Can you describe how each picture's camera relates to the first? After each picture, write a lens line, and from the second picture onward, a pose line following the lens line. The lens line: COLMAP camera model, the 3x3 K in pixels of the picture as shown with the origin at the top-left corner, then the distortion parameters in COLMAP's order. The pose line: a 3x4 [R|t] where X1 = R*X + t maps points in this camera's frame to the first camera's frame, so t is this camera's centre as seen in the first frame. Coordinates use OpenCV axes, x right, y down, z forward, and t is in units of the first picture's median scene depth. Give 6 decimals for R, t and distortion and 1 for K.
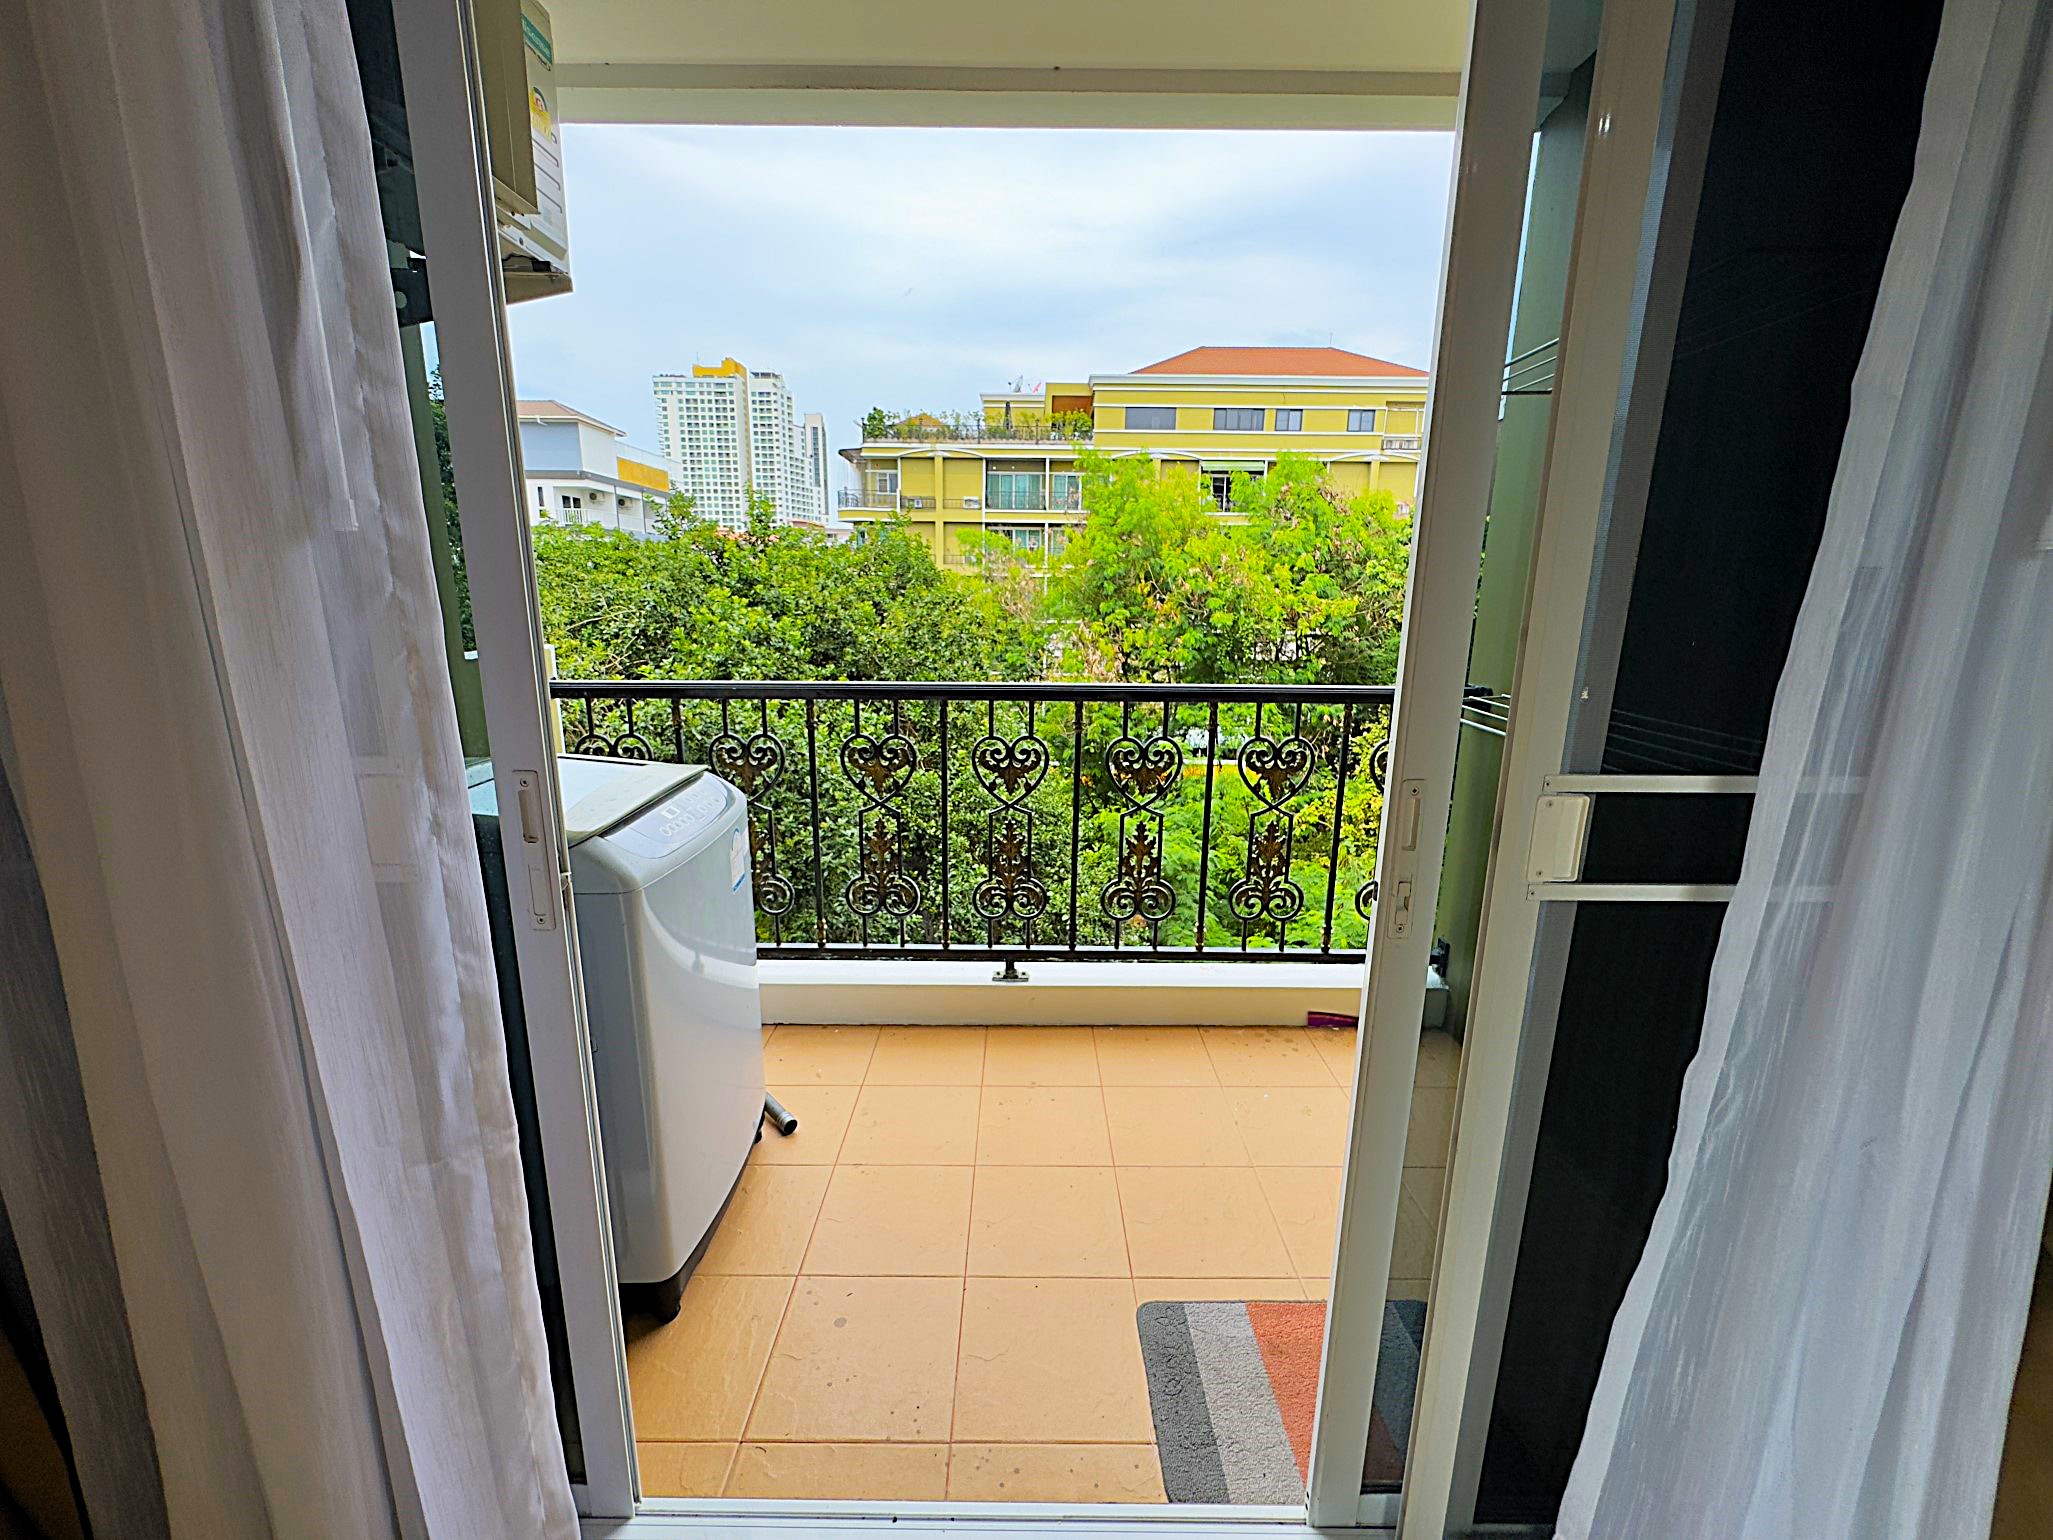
lens RADIAL K [[820.1, 0, 1023.5], [0, 820.1, 768.5], [0, 0, 1]] dist [-0.003741, -0.000228]
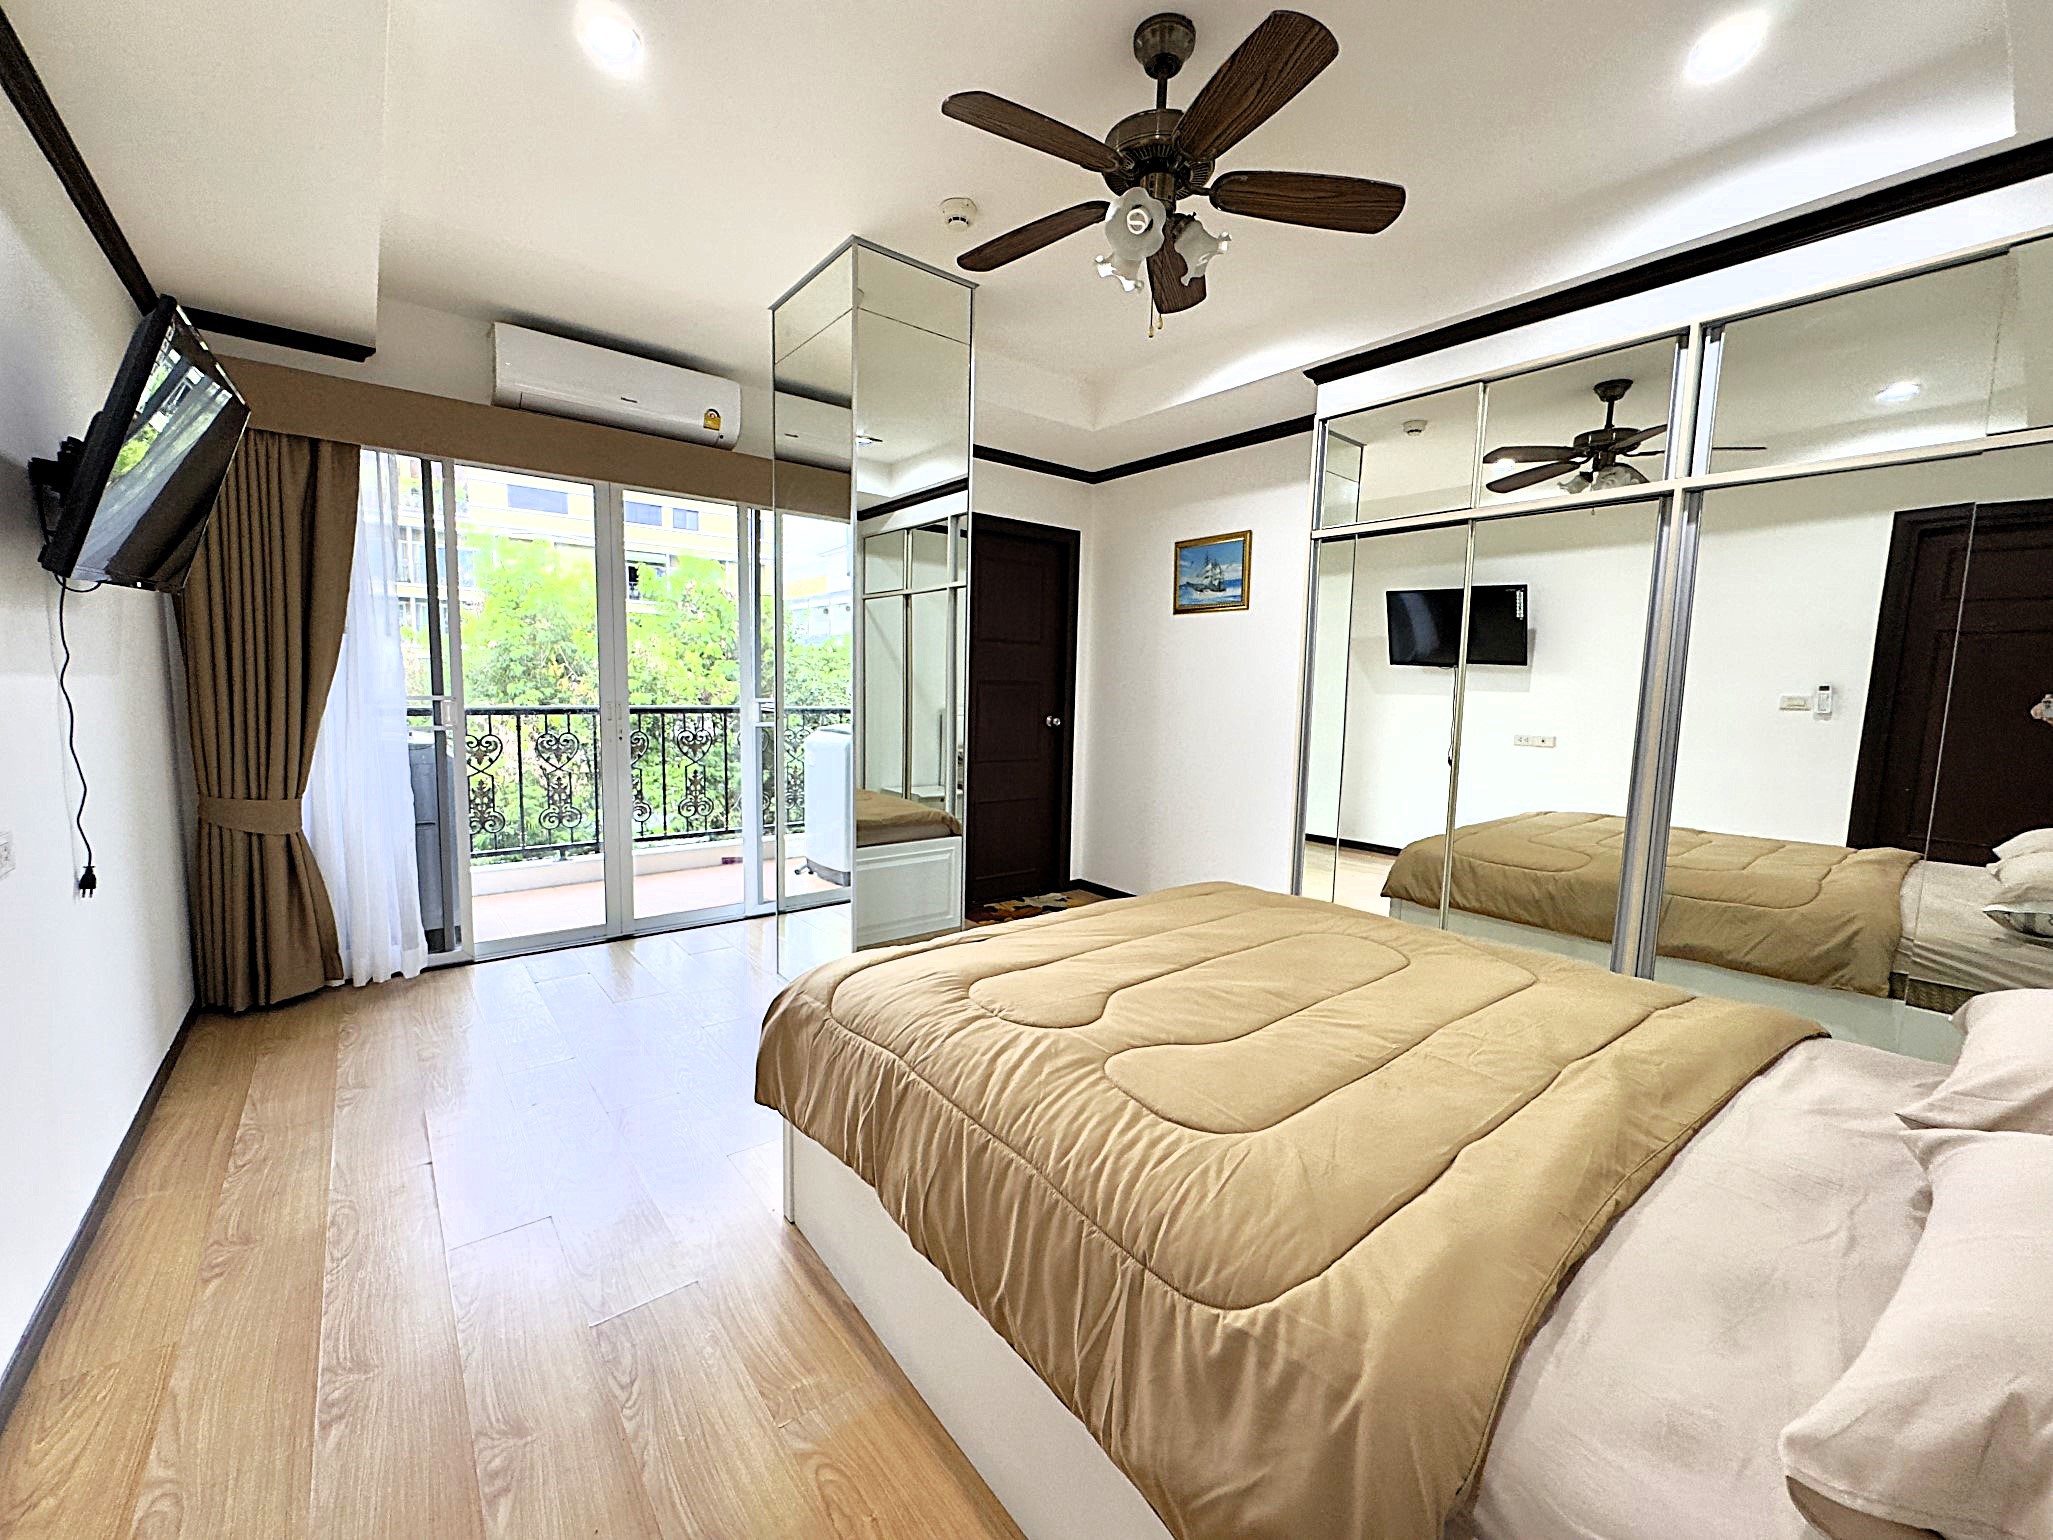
lens RADIAL K [[820.1, 0, 1023.5], [0, 820.1, 768.5], [0, 0, 1]] dist [-0.003741, -0.000228]
pose [[0.791722, -0.057165, 0.608201, -0.023117], [0.119562, 0.990857, -0.062508, 0.041167], [-0.599067, 0.122207, 0.791318, -0.168378]]
